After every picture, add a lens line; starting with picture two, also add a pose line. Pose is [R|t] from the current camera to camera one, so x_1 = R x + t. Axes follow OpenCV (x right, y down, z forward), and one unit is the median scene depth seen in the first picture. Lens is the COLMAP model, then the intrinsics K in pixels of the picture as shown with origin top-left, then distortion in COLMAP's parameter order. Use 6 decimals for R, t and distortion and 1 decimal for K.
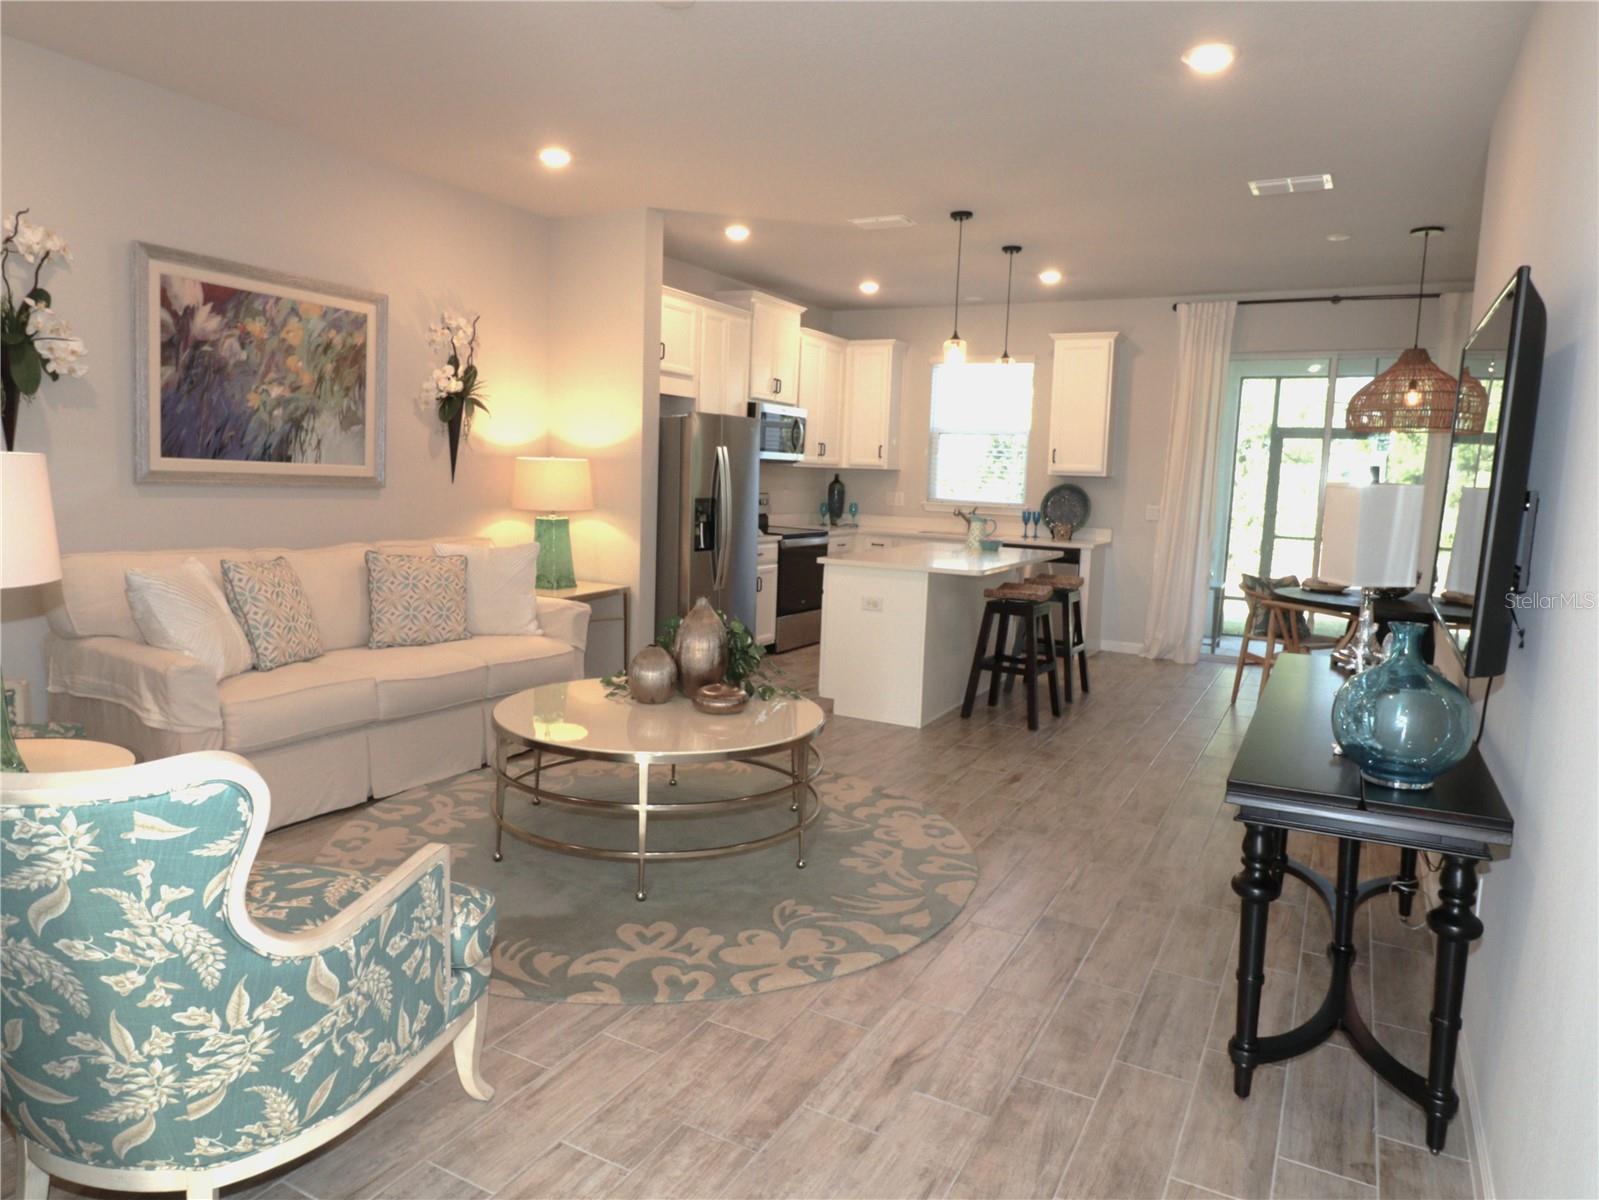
lens RADIAL K [[1035.2, 0, 795.9], [0, 1035.2, 599.2], [0, 0, 1]] dist [0.041506, 0.002072]
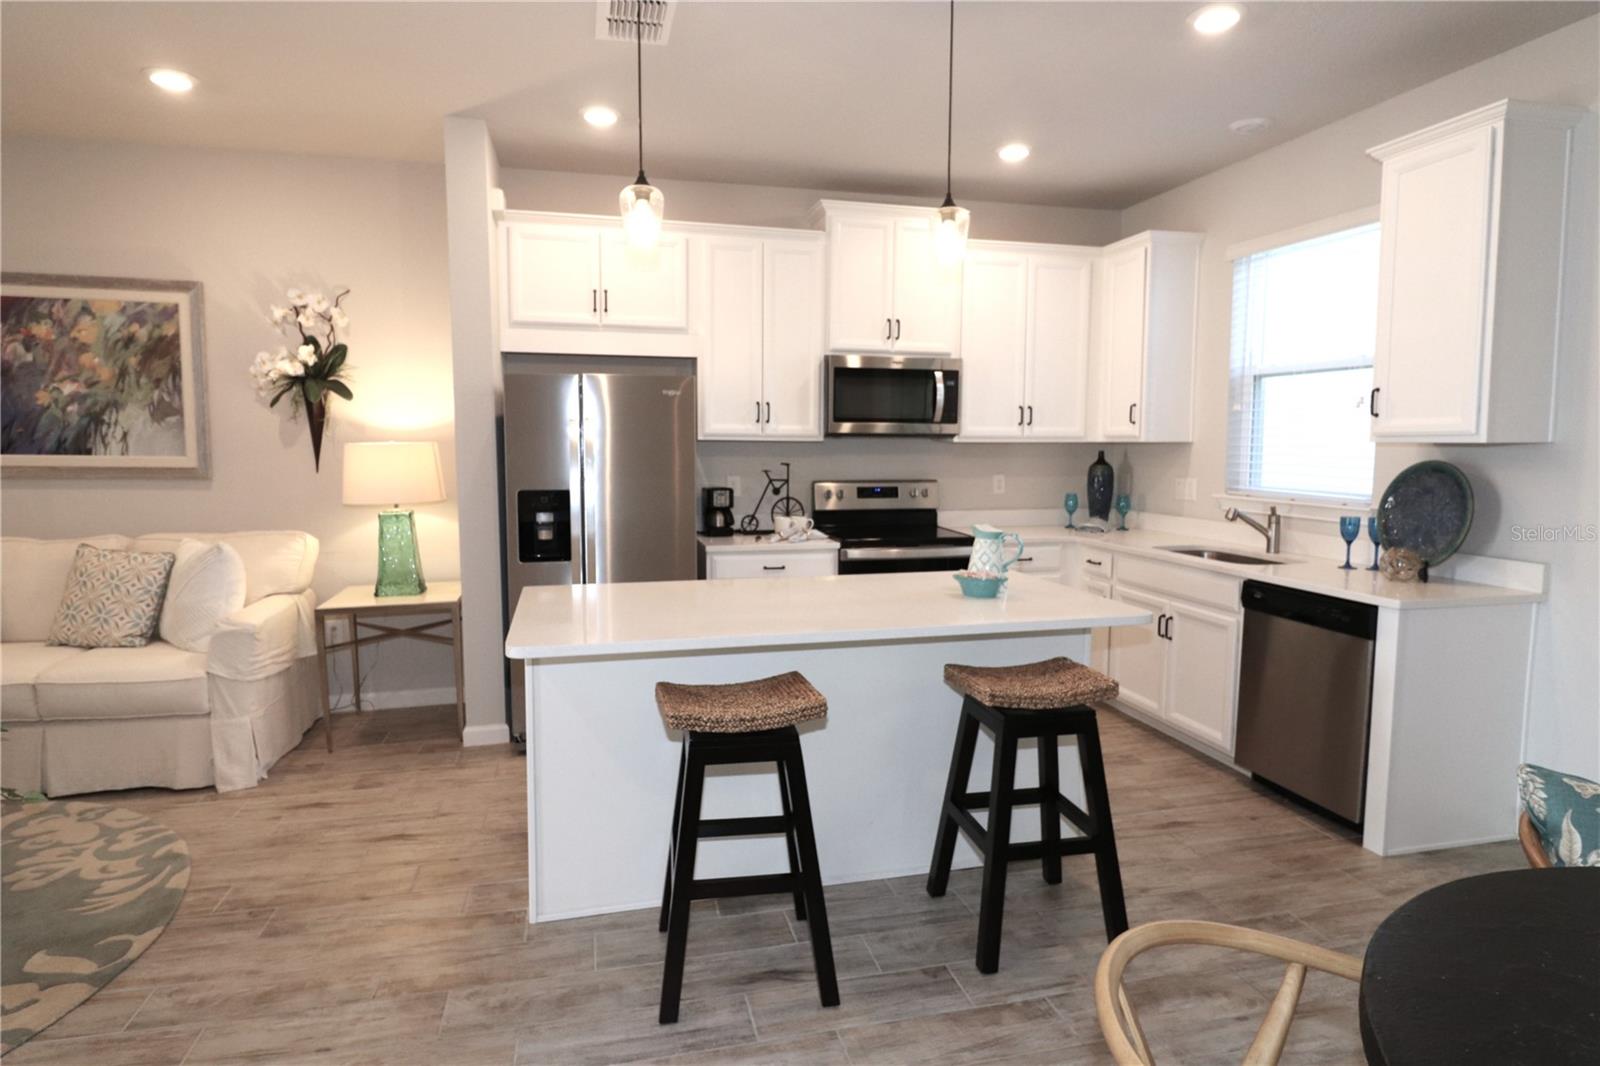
lens RADIAL K [[887.4, 0, 799.7], [0, 887.4, 529.6], [0, 0, 1]] dist [0.004921, -0.002272]
pose [[0.670708, 0.038999, -0.740695, 0.645640], [-0.071734, 0.997346, -0.012444, -0.096148], [0.738244, 0.061479, 0.671726, 0.927334]]
